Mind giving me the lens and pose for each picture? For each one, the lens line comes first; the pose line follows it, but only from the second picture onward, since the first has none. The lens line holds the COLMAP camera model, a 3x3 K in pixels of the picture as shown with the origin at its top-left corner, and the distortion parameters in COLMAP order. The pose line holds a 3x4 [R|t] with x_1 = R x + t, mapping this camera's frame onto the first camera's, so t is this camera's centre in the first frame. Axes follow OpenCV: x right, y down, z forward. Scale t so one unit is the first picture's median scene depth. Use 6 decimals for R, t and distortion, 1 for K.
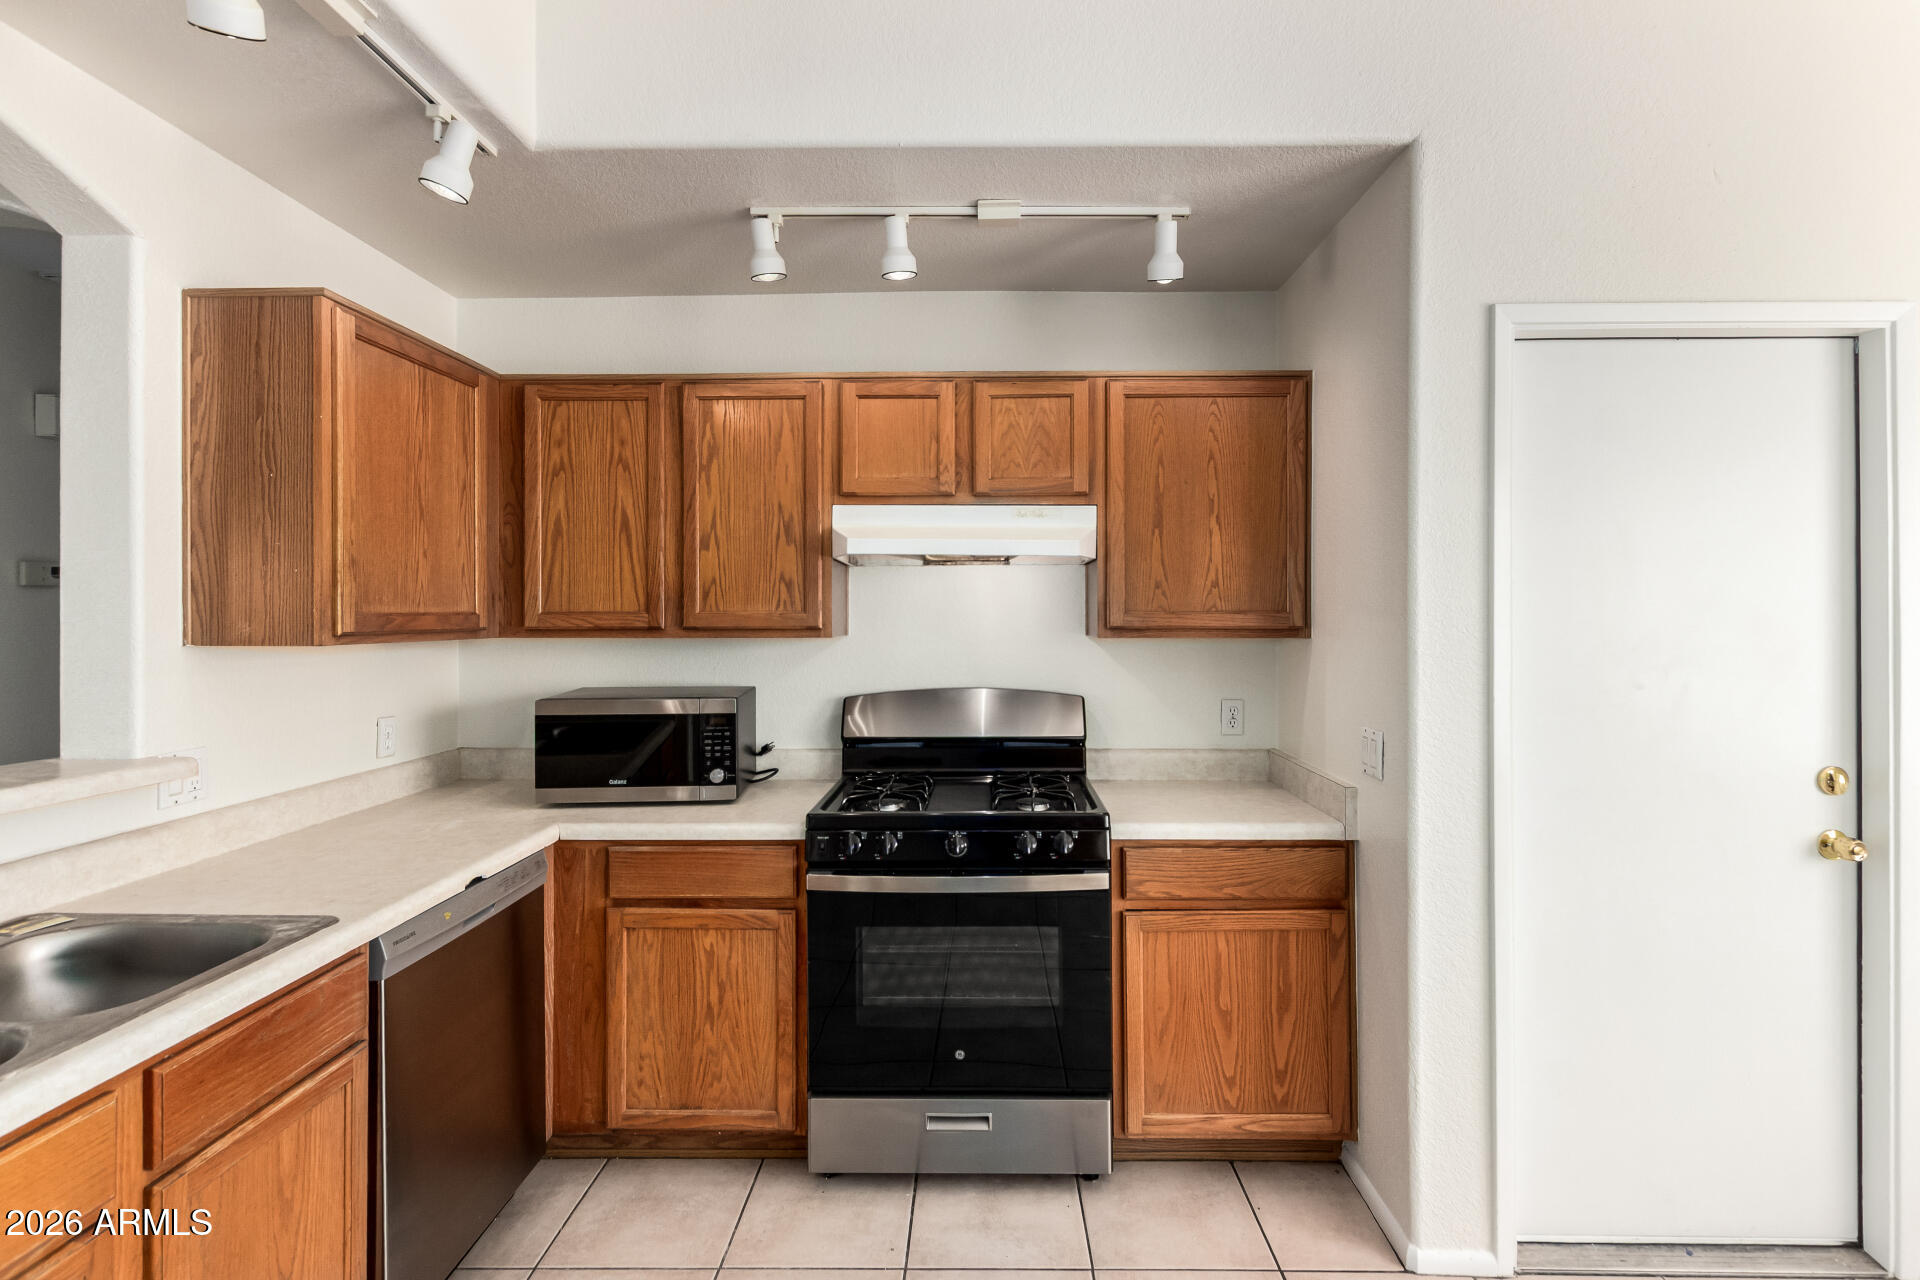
lens RADIAL K [[893.1, 0, 1012.7], [0, 893.1, 616.4], [0, 0, 1]] dist [0.003447, 0.000346]
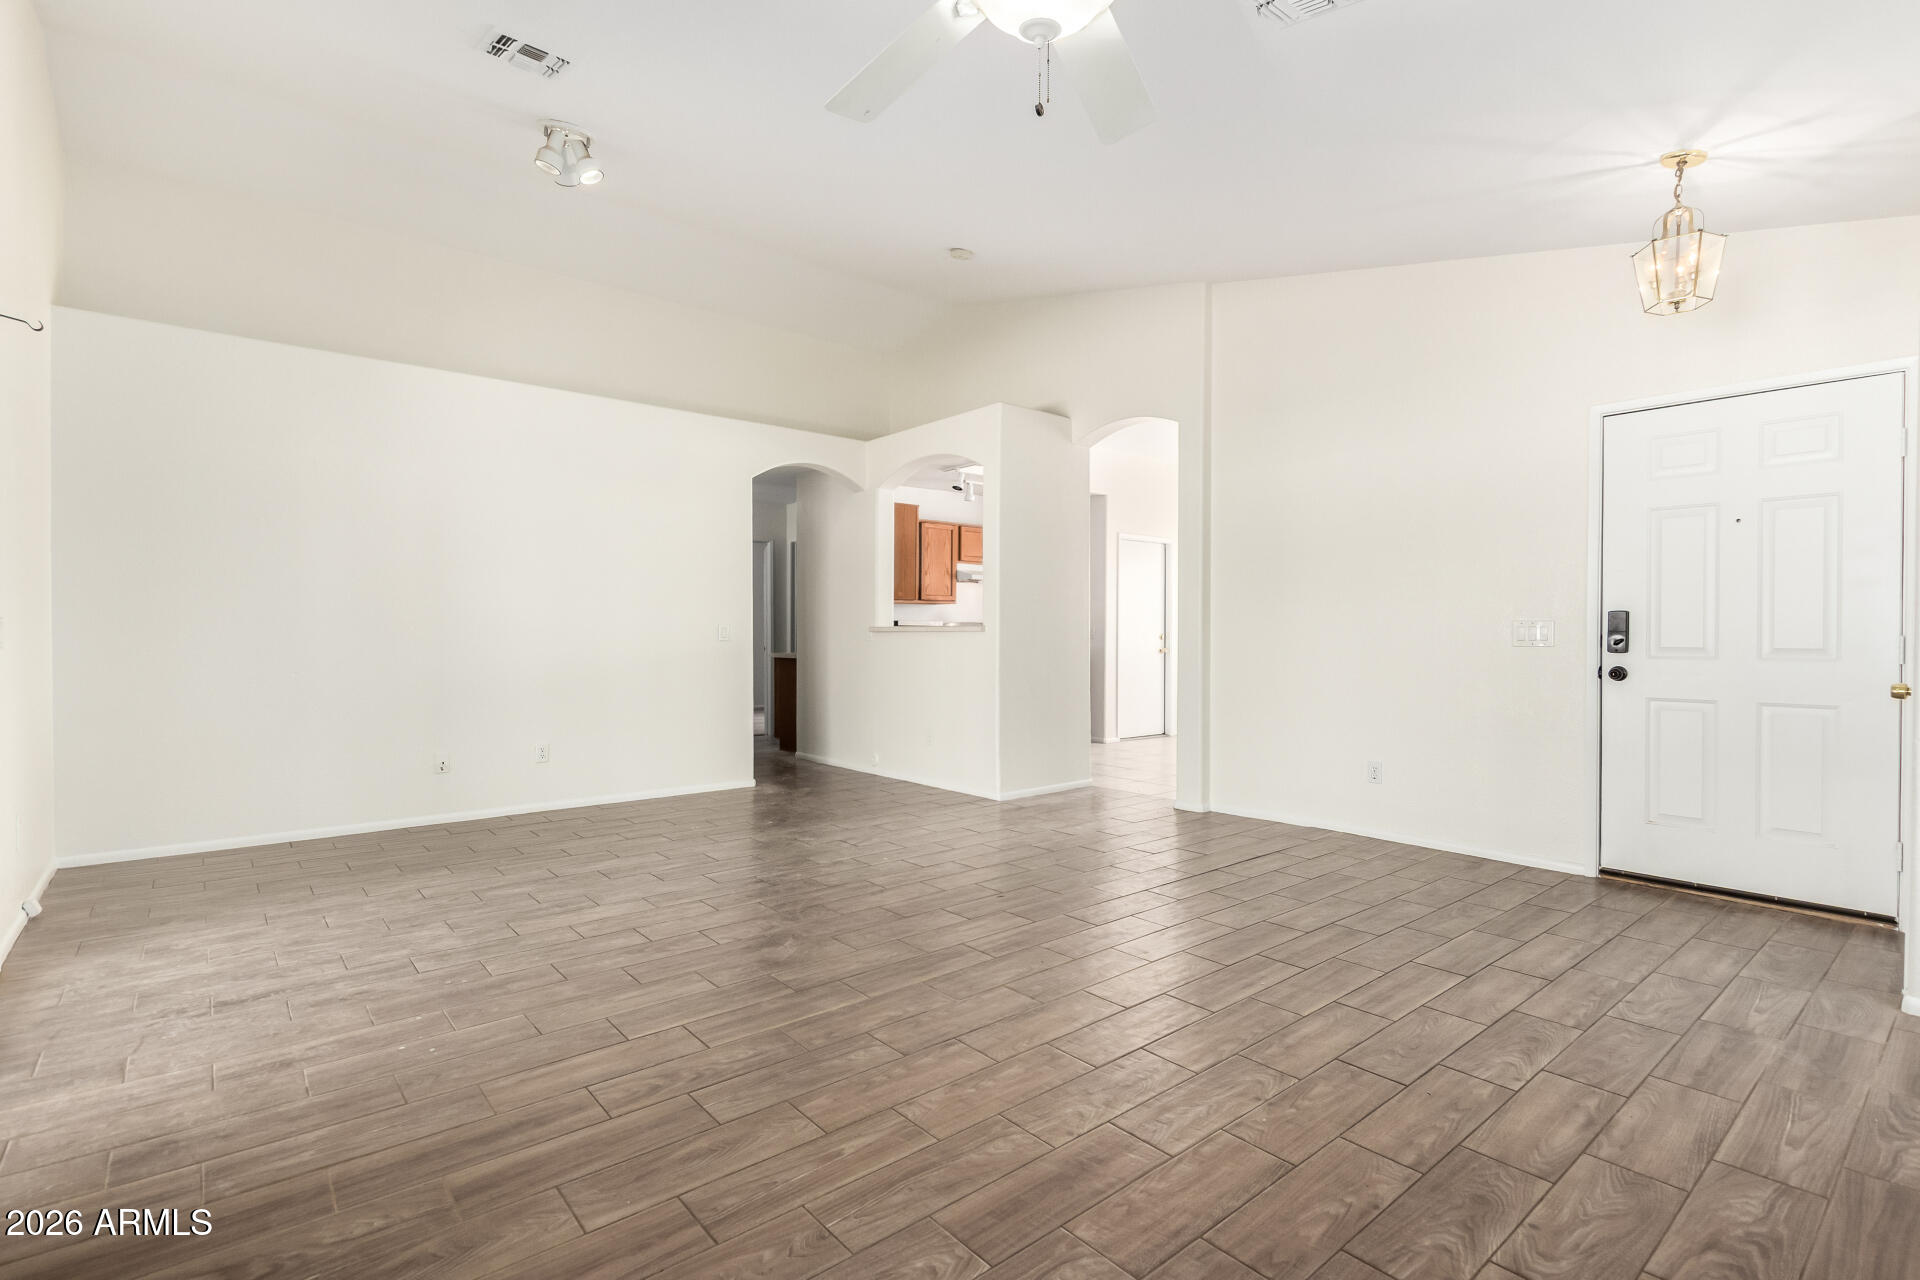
lens RADIAL K [[890.0, 0, 969.8], [0, 890.0, 630.0], [0, 0, 1]] dist [0.001989, -0.001017]
pose [[0.754613, 0.007157, 0.656131, -2.534629], [-0.006944, 0.999972, -0.002922, 0.143206], [-0.656133, -0.002351, 0.754641, -1.630609]]
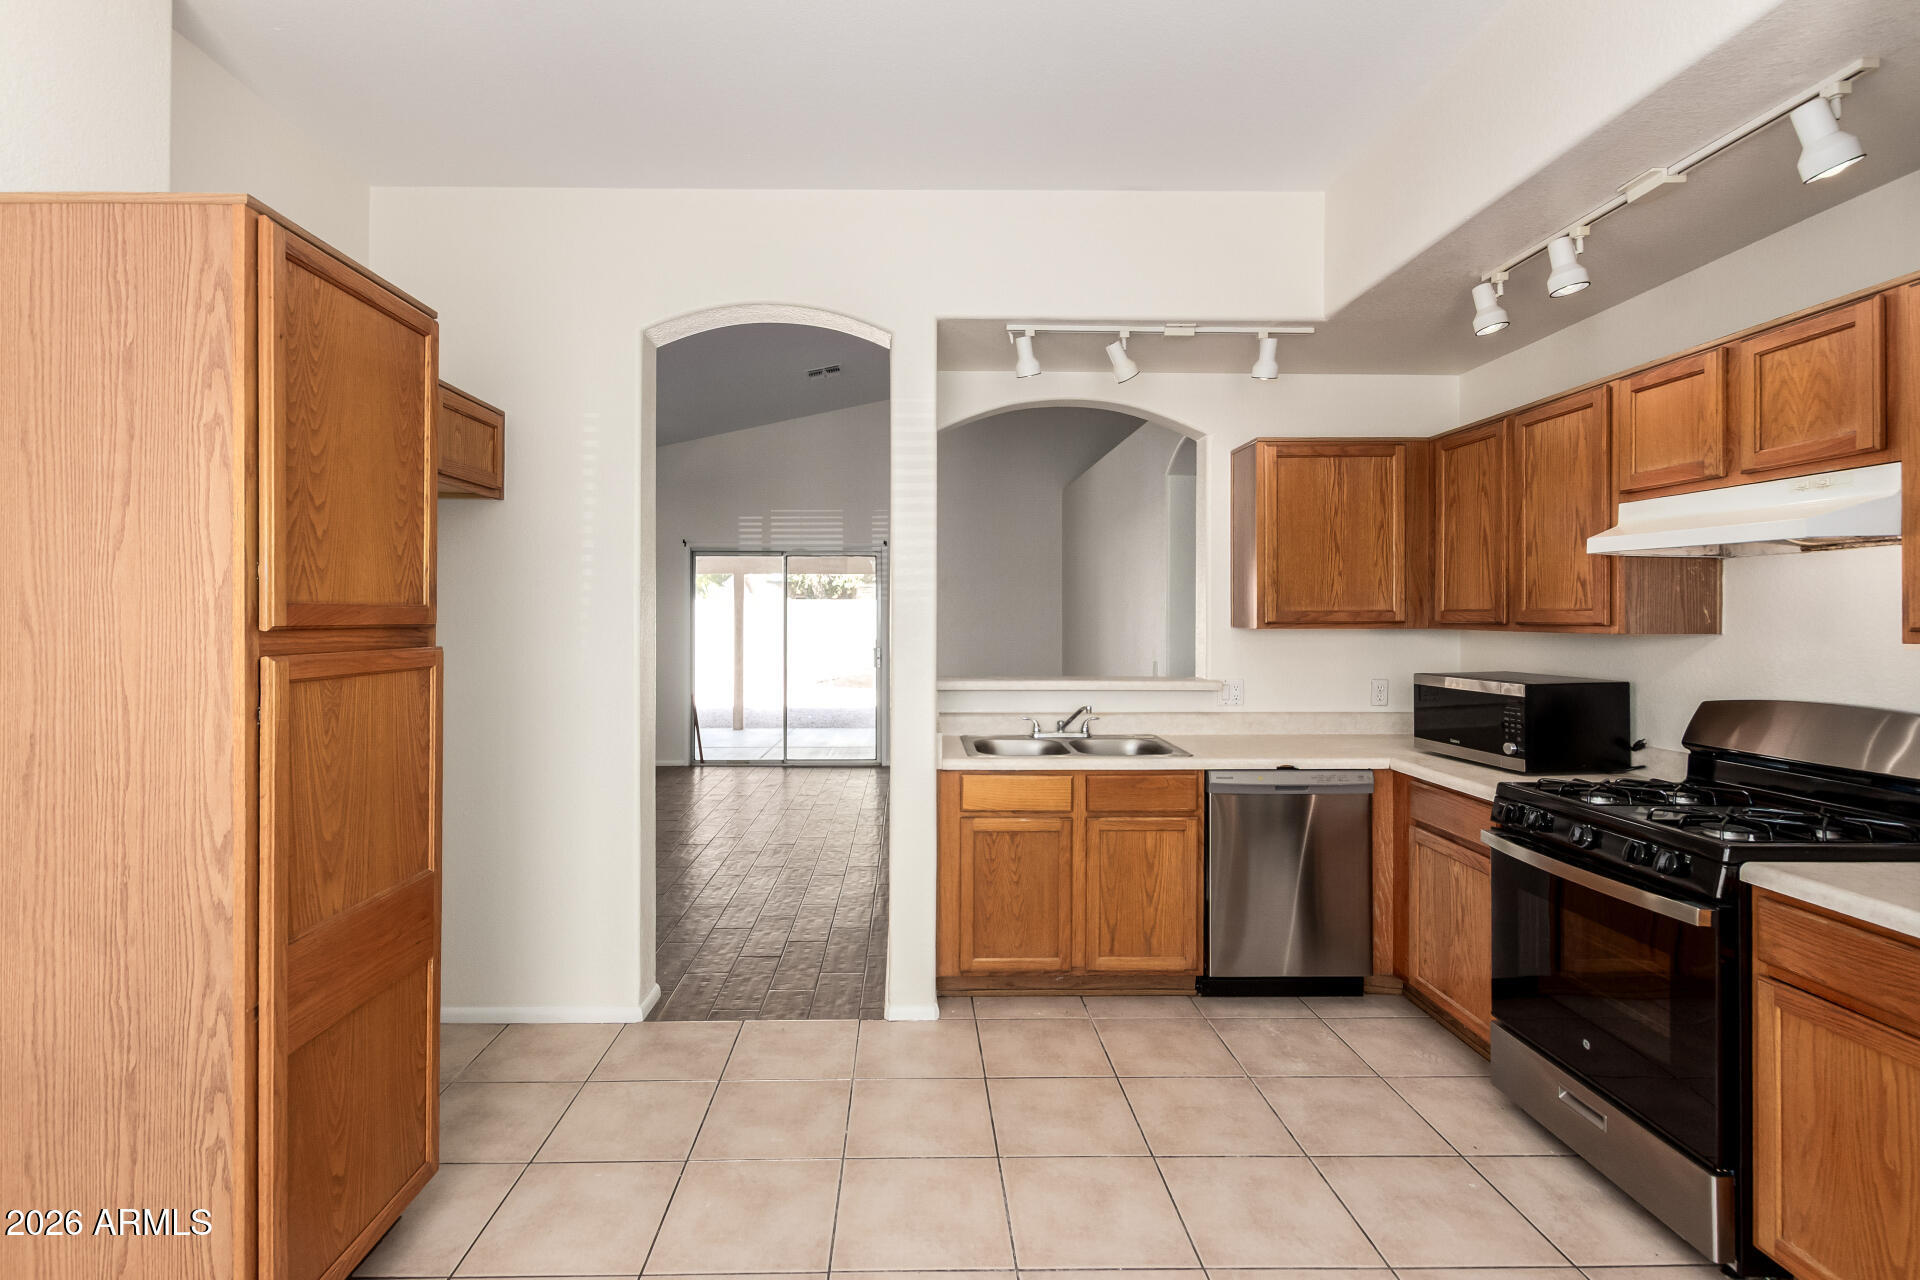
lens RADIAL K [[900.5, 0, 899.6], [0, 900.5, 618.3], [0, 0, 1]] dist [0.001273, 0.000654]
pose [[0.006229, 0.006866, -0.999957, 0.908028], [-0.000980, 0.999976, 0.006860, -0.001024], [0.999980, 0.000937, 0.006236, 0.198310]]
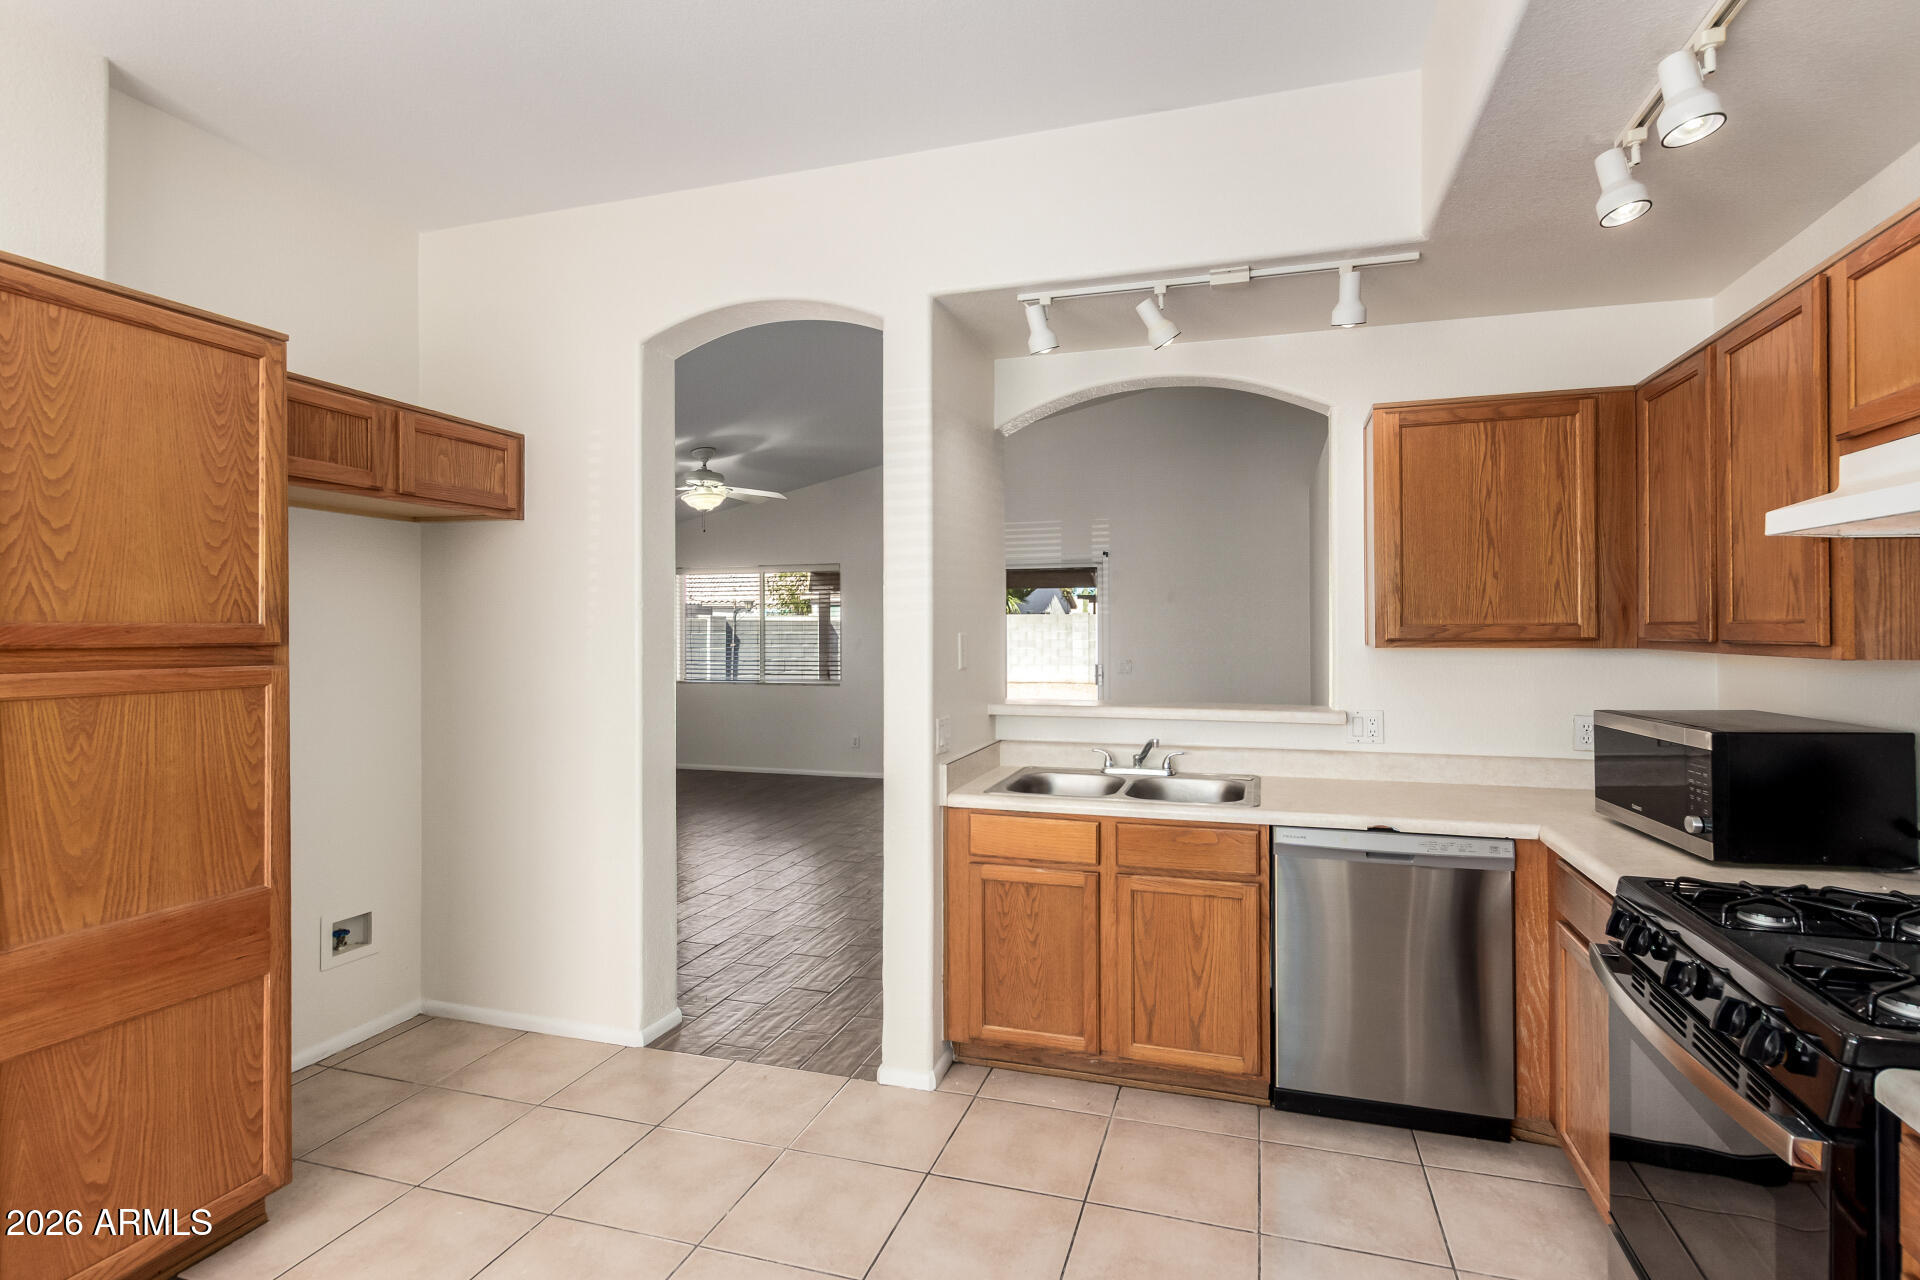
lens RADIAL K [[890.0, 0, 969.8], [0, 890.0, 630.0], [0, 0, 1]] dist [0.001989, -0.001017]
pose [[-0.293755, 0.004649, -0.955869, 0.672140], [0.002709, 0.999988, 0.004031, -0.003143], [0.955877, -0.001405, -0.293764, 0.651036]]
